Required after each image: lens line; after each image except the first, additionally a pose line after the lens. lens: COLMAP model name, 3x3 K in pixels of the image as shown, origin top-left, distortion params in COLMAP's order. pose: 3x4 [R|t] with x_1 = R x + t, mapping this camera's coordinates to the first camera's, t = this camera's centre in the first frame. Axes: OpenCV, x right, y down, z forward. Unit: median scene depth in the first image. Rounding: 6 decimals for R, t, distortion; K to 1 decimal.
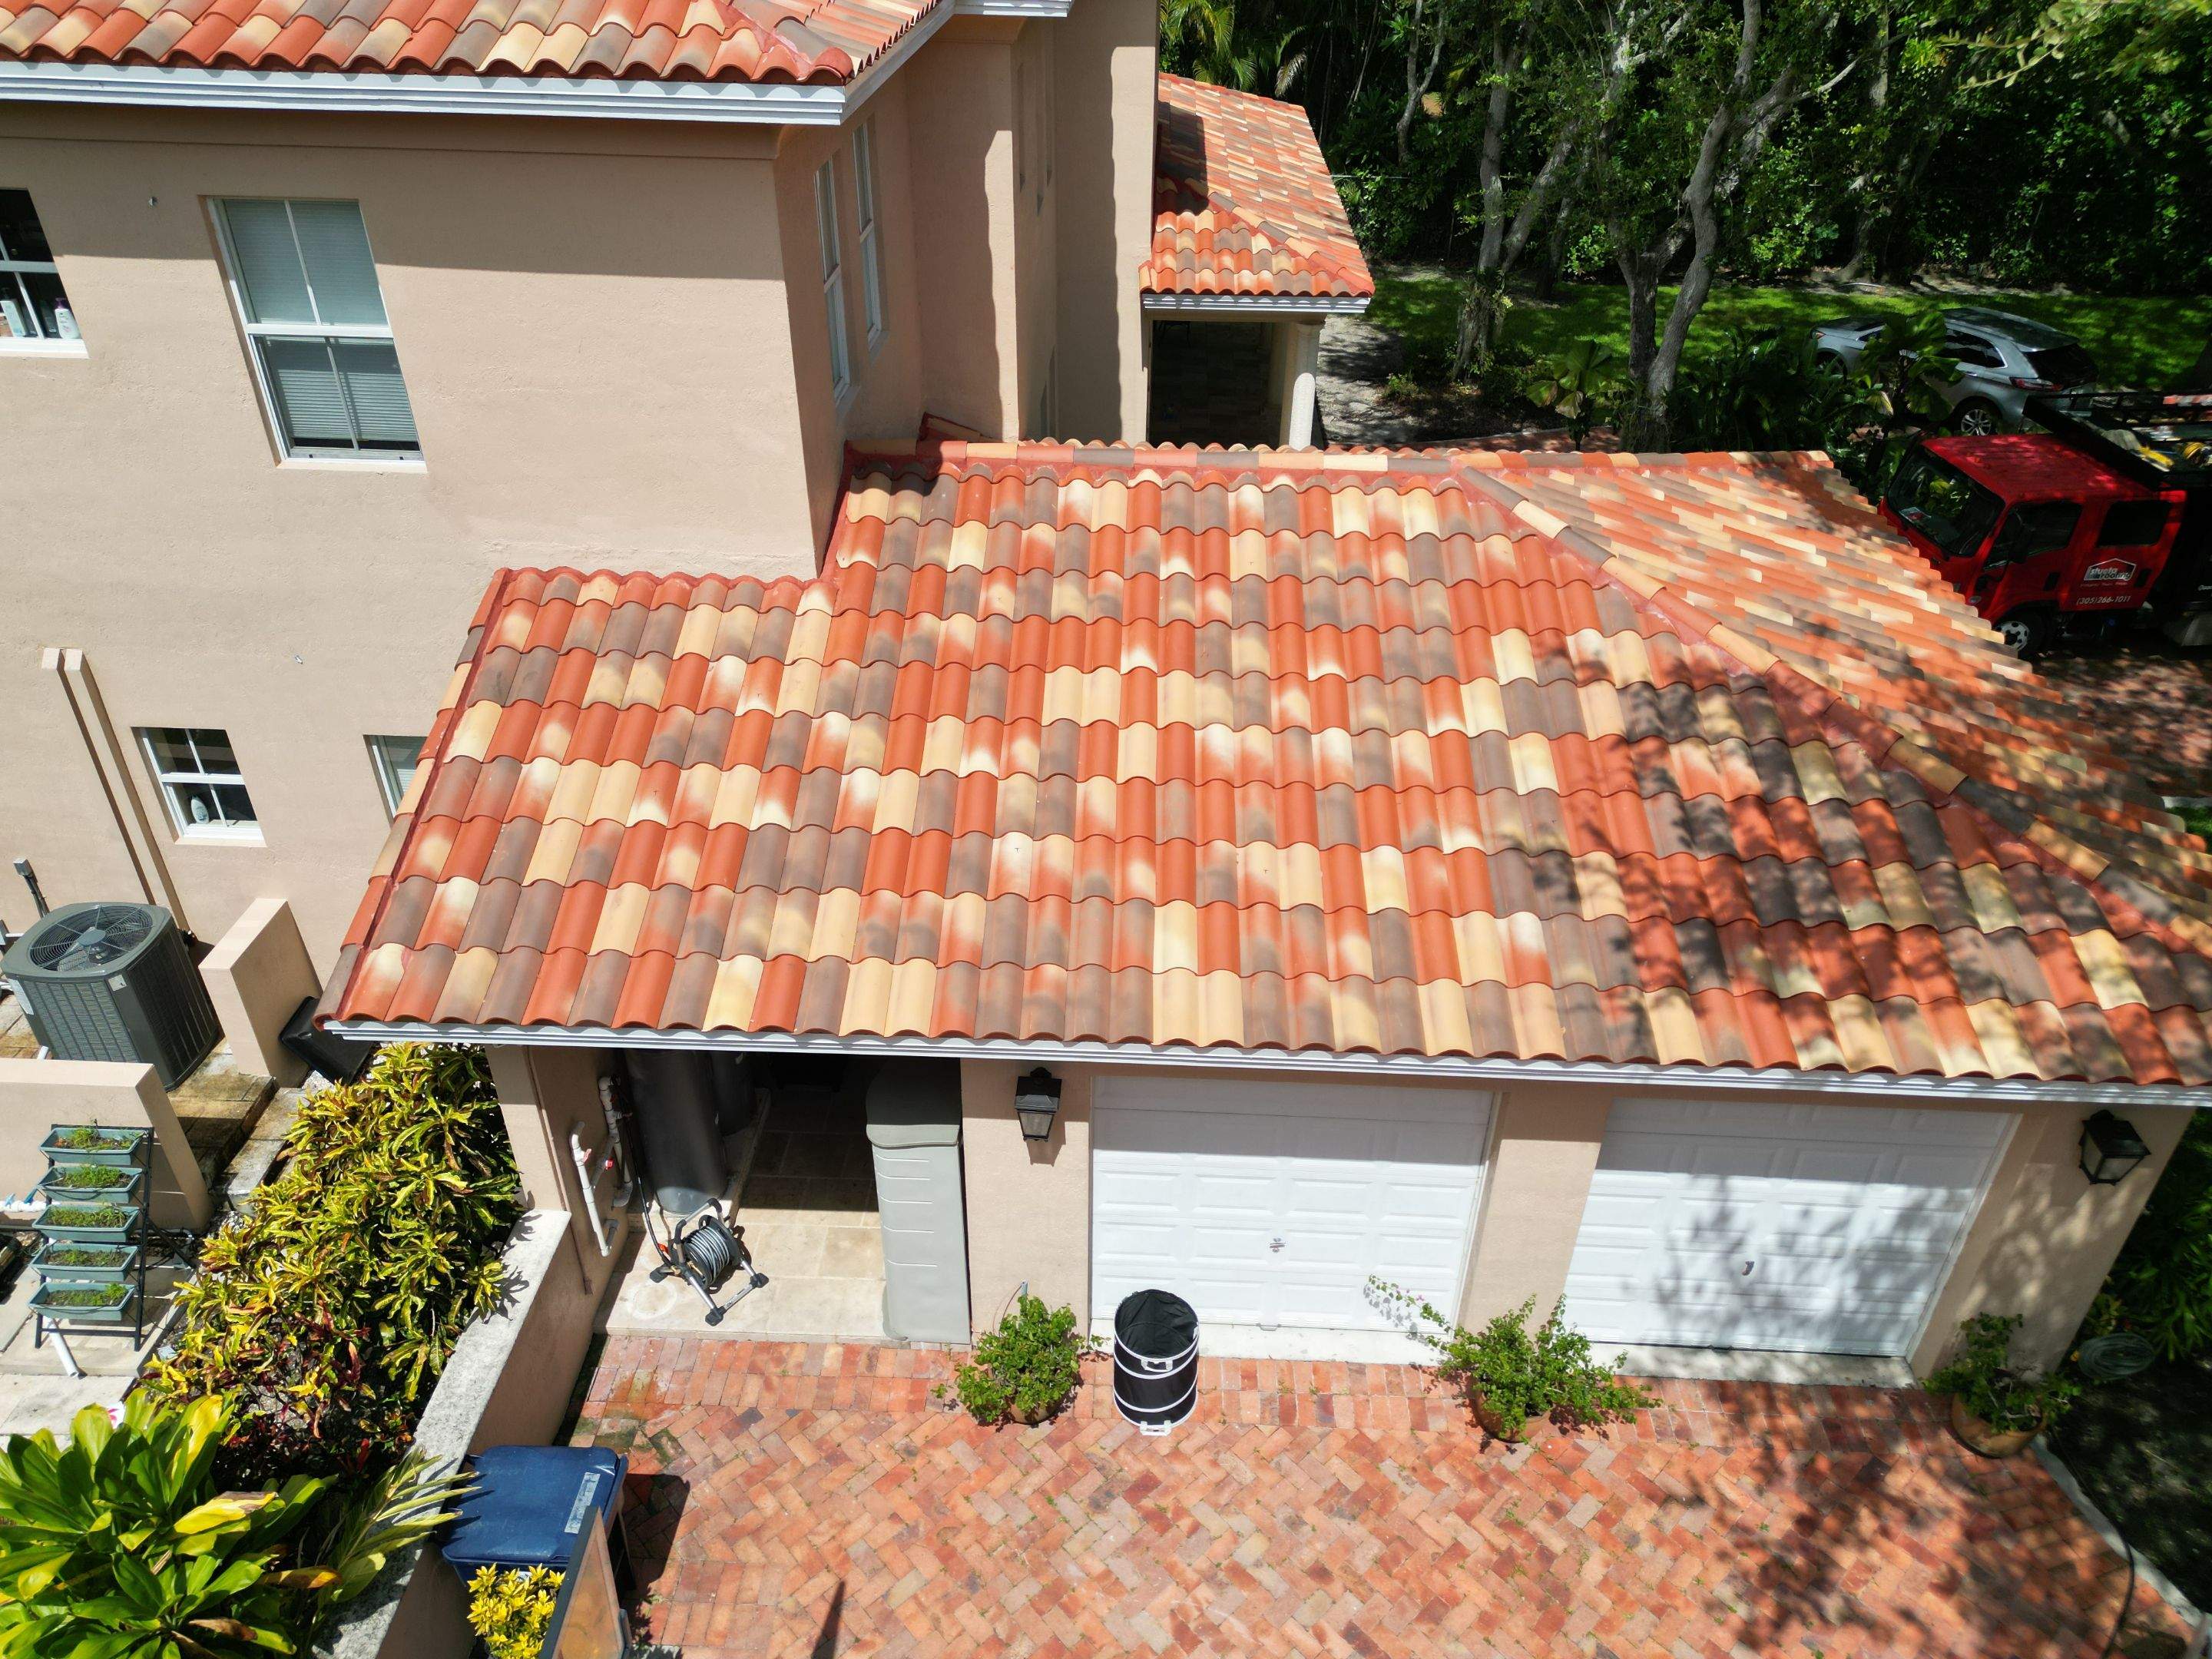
lens RADIAL K [[1548.2, 0, 1118.0], [0, 1548.2, 844.0], [0, 0, 1]] dist [0.084762, -0.082834]
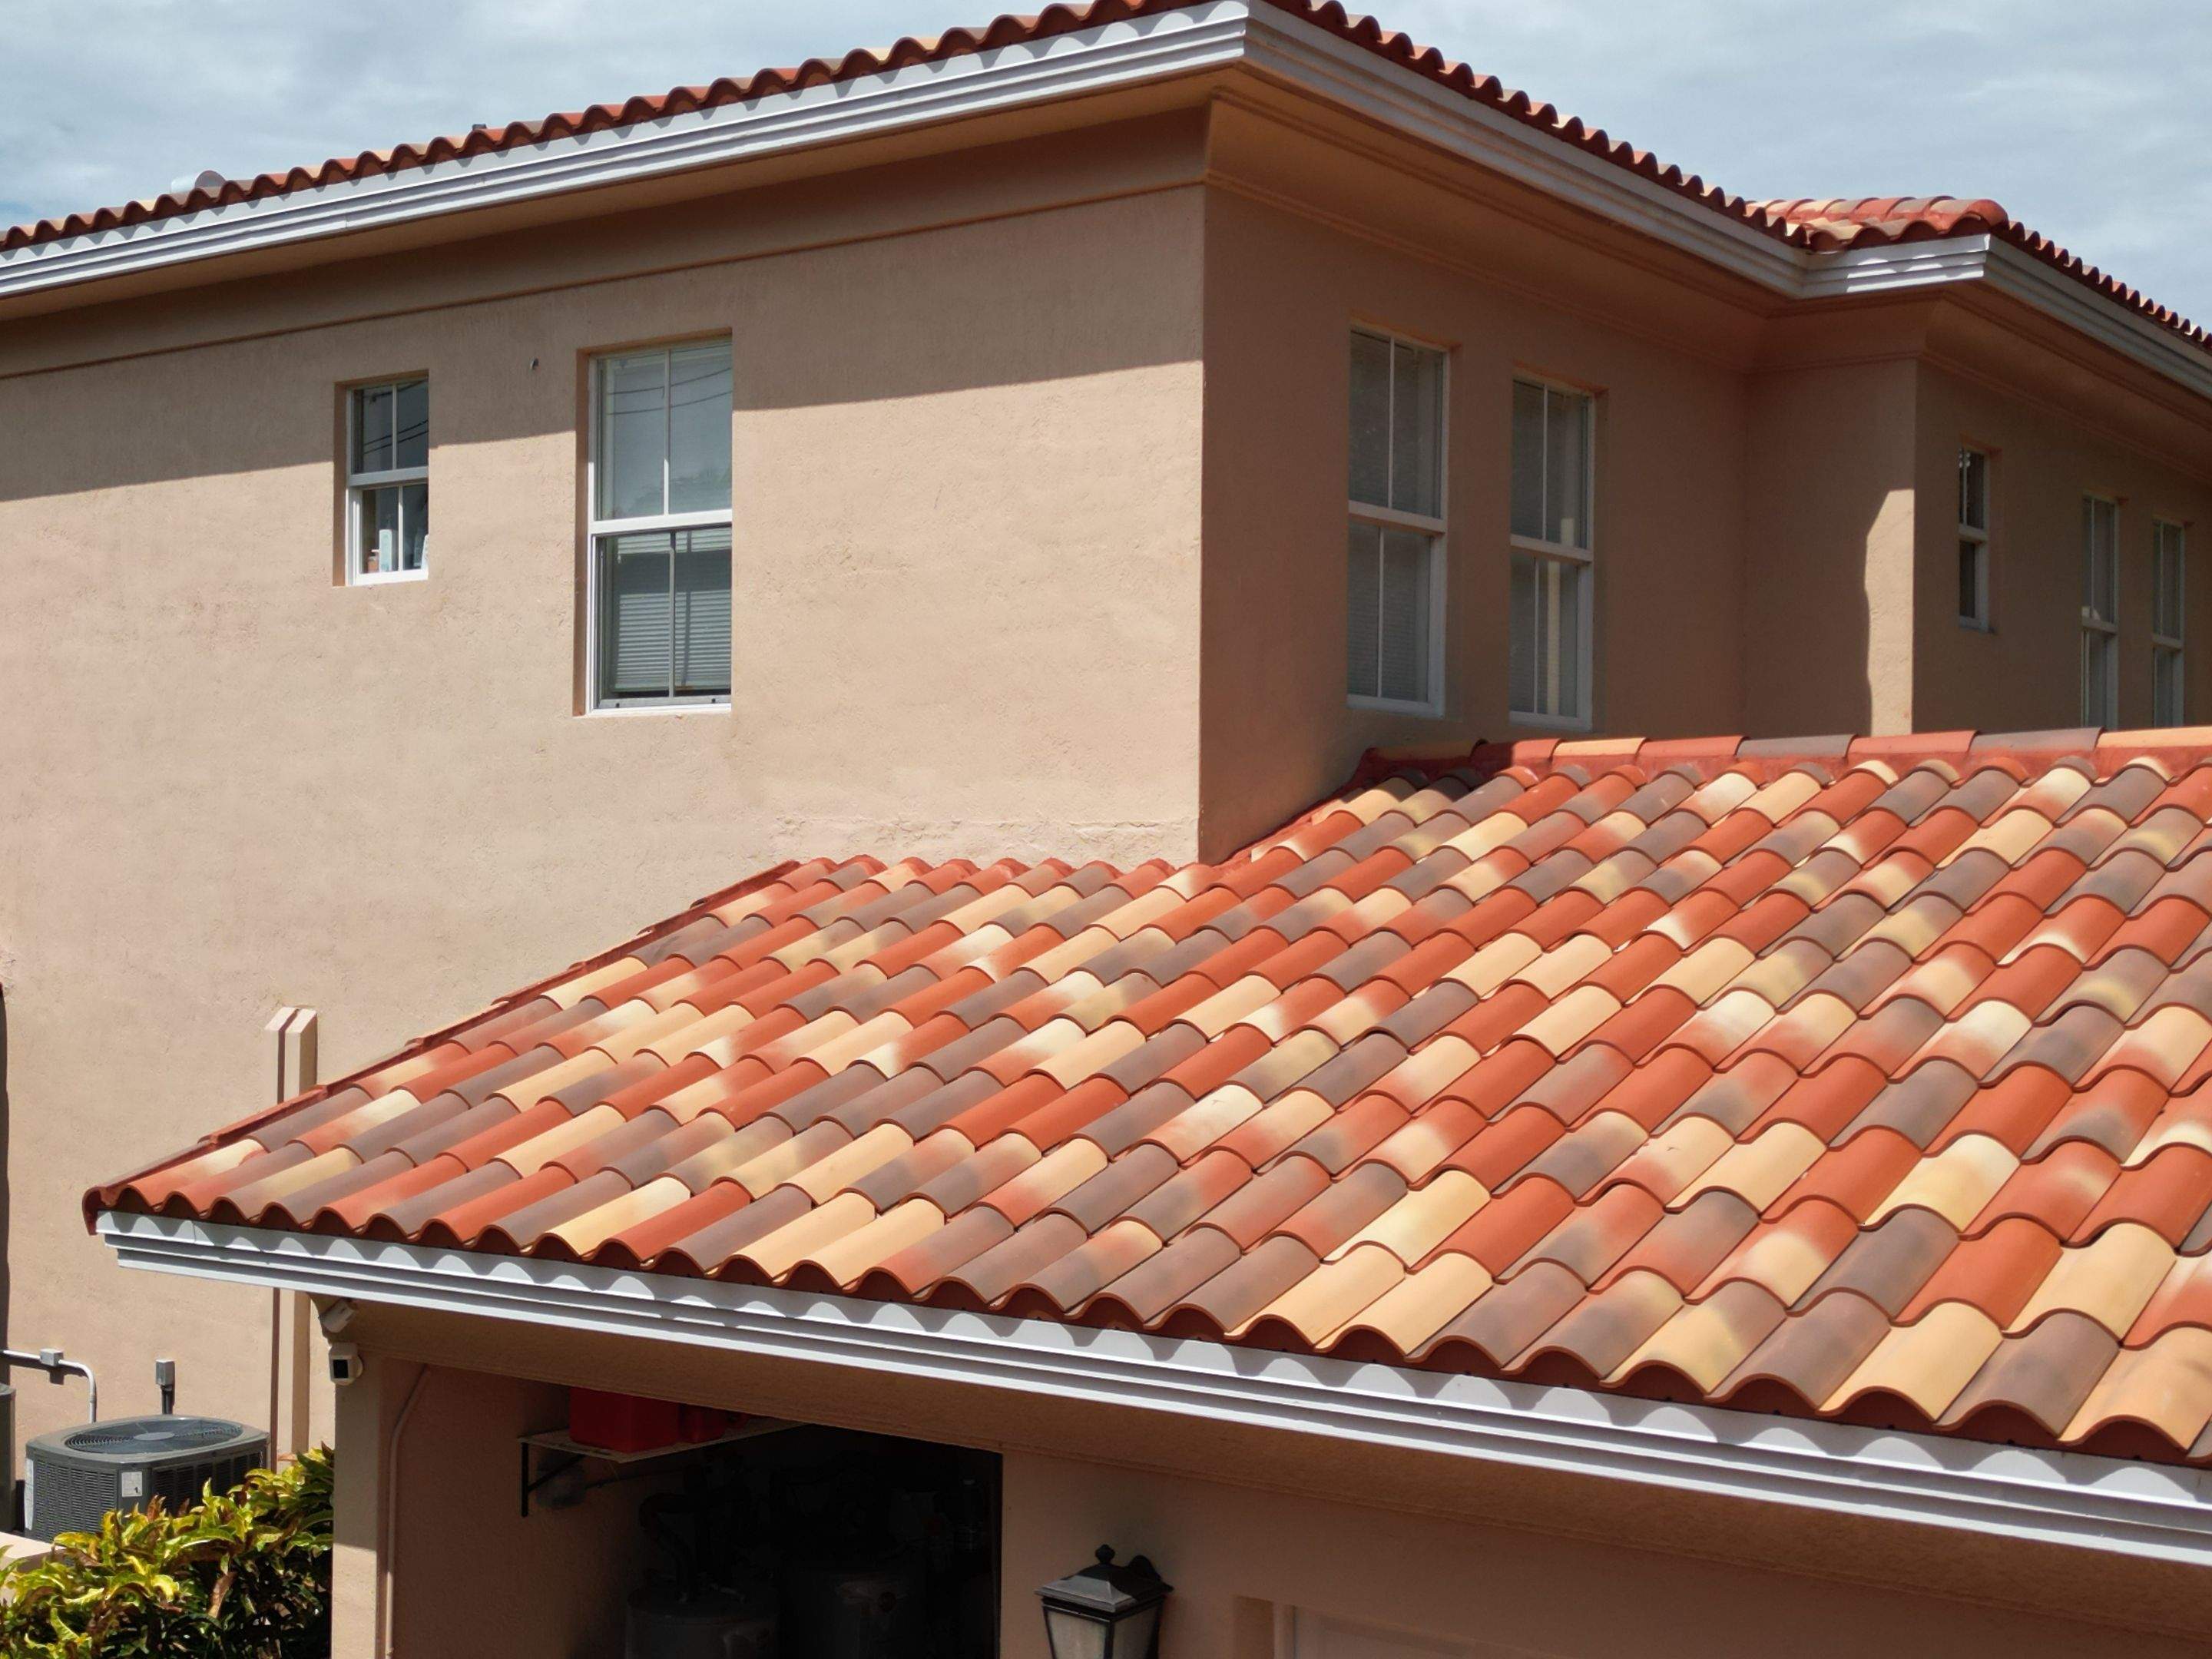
lens RADIAL K [[2798.8, 0, 1137.0], [0, 2798.8, 857.6], [0, 0, 1]] dist [0.188499, -0.473184]
pose [[0.833830, -0.011830, -0.551895, 0.360879], [-0.303401, 0.825403, -0.476086, 0.329190], [0.461167, 0.564420, 0.684656, 0.295023]]
